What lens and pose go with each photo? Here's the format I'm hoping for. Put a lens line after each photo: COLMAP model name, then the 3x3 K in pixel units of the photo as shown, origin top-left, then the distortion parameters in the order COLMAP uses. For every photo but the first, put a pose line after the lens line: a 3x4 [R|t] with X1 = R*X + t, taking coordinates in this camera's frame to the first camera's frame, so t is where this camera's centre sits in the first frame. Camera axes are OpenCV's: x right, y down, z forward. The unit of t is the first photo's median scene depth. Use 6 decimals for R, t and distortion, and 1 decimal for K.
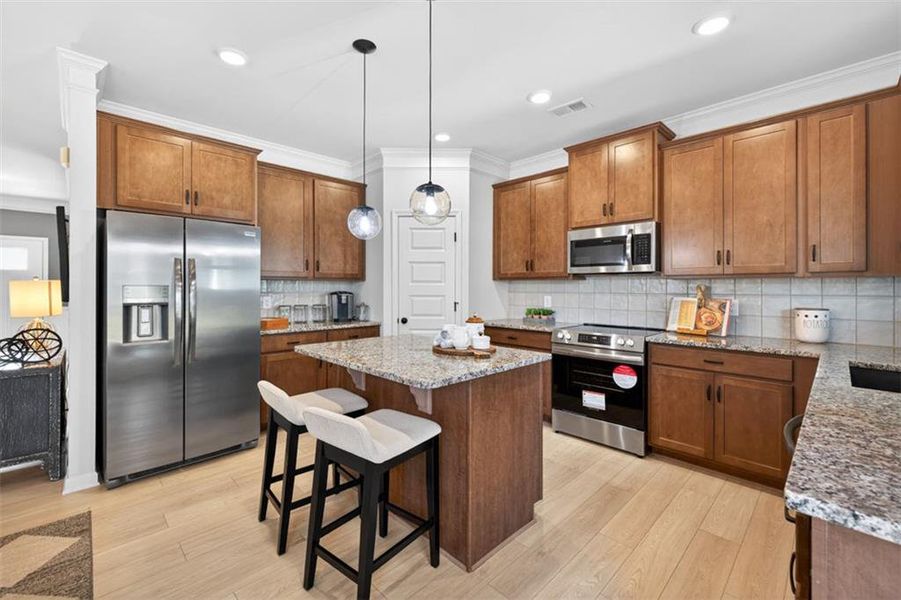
lens RADIAL K [[379.3, 0, 444.6], [0, 379.3, 289.0], [0, 0, 1]] dist [0.008448, -0.001365]
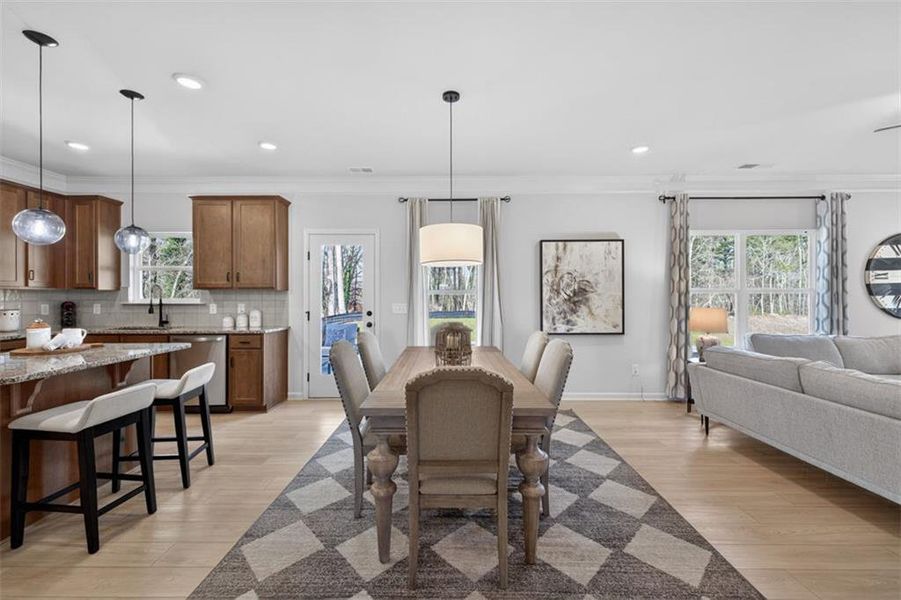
lens RADIAL K [[379.3, 0, 446.0], [0, 379.3, 297.9], [0, 0, 1]] dist [0.008448, -0.001365]
pose [[-0.710754, -0.005836, 0.703416, -1.166066], [0.002781, 0.999934, 0.011105, -0.005554], [-0.703435, 0.009849, -0.710692, 0.716670]]
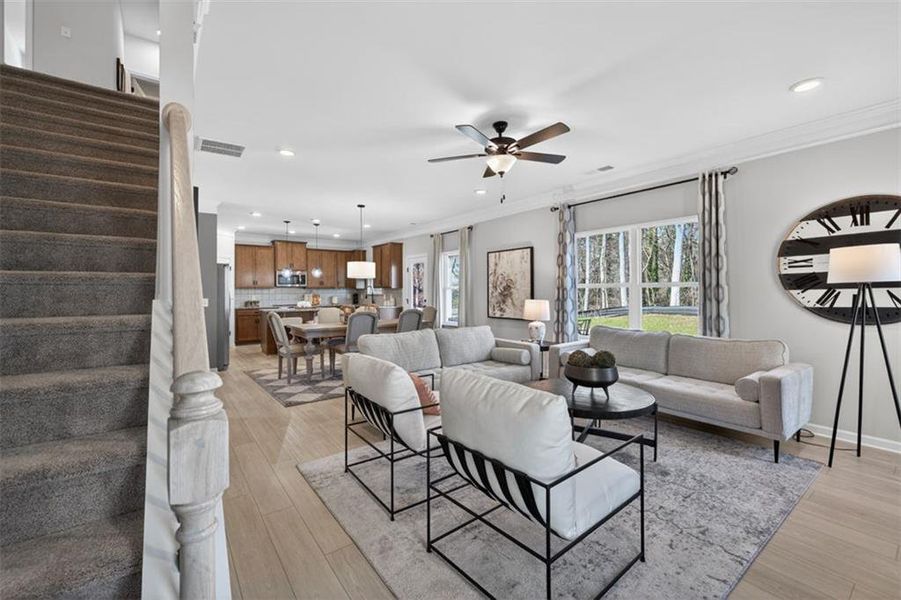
lens RADIAL K [[379.3, 0, 450.8], [0, 379.3, 289.0], [0, 0, 1]] dist [0.008448, -0.001365]
pose [[0.127792, -0.000278, 0.991801, -2.533127], [0.011148, 0.999937, -0.001156, -0.005634], [-0.991738, 0.011204, 0.127787, -0.668483]]
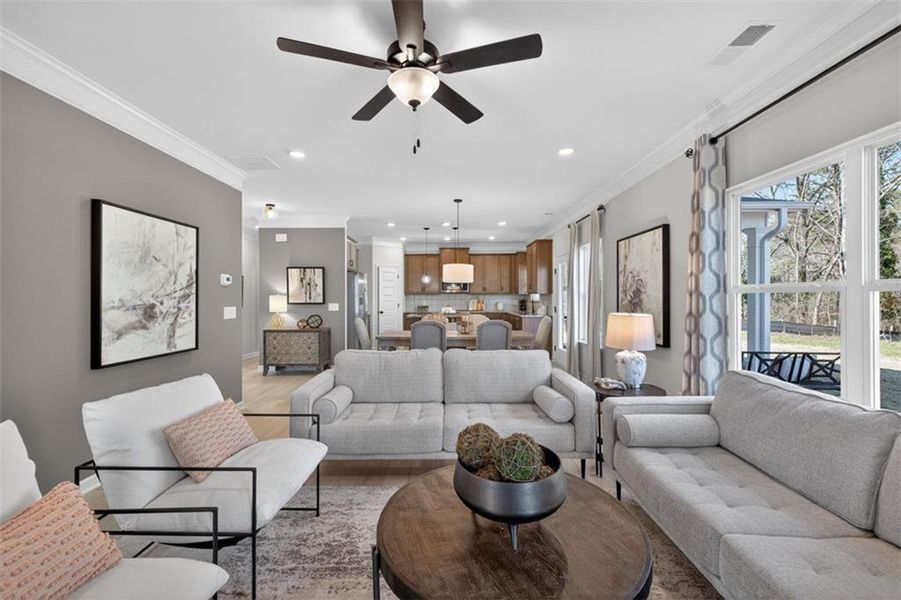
lens RADIAL K [[379.3, 0, 446.9], [0, 379.3, 296.7], [0, 0, 1]] dist [0.008448, -0.001365]
pose [[0.704506, -0.004730, 0.709682, -1.880079], [0.009483, 0.999951, -0.002749, -0.000523], [-0.709635, 0.008667, 0.704516, -1.165686]]
